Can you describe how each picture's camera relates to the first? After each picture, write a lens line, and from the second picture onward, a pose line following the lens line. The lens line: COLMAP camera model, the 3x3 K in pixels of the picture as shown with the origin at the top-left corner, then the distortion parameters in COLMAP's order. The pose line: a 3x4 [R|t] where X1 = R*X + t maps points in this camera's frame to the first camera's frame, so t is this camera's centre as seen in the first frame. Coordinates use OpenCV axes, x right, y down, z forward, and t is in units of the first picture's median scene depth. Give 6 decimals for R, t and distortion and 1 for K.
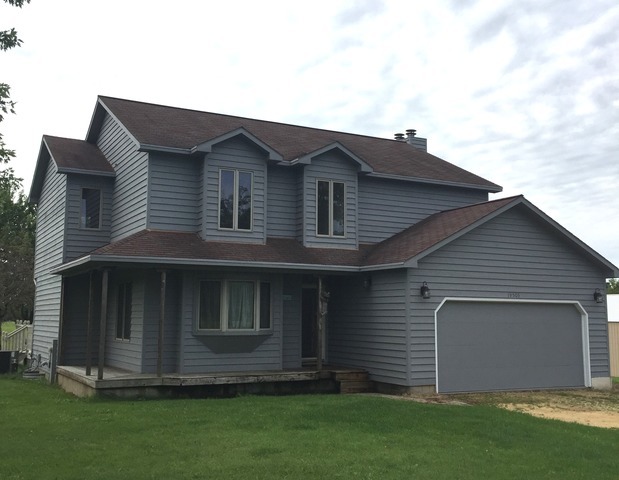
lens RADIAL K [[698.1, 0, 308.7], [0, 698.1, 241.3], [0, 0, 1]] dist [0.037962, 0.000000]
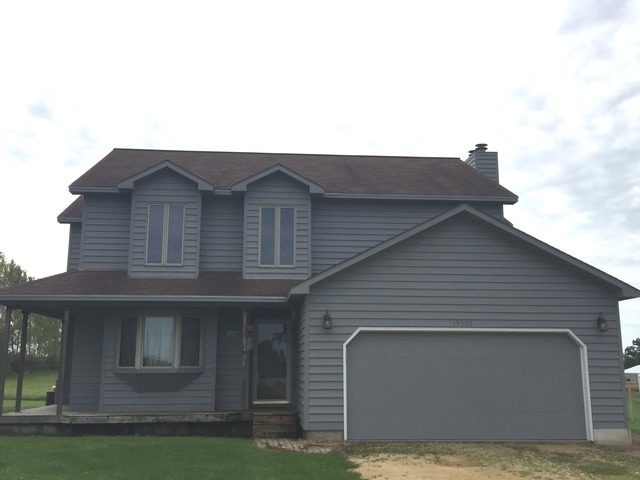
lens RADIAL K [[704.8, 0, 320.1], [0, 704.8, 236.5], [0, 0, 1]] dist [0.026834, 0.000000]
pose [[0.922921, -0.076524, -0.377307, 0.469013], [0.047680, 0.995221, -0.085217, 0.038694], [0.382025, 0.060658, 0.922159, 0.167142]]
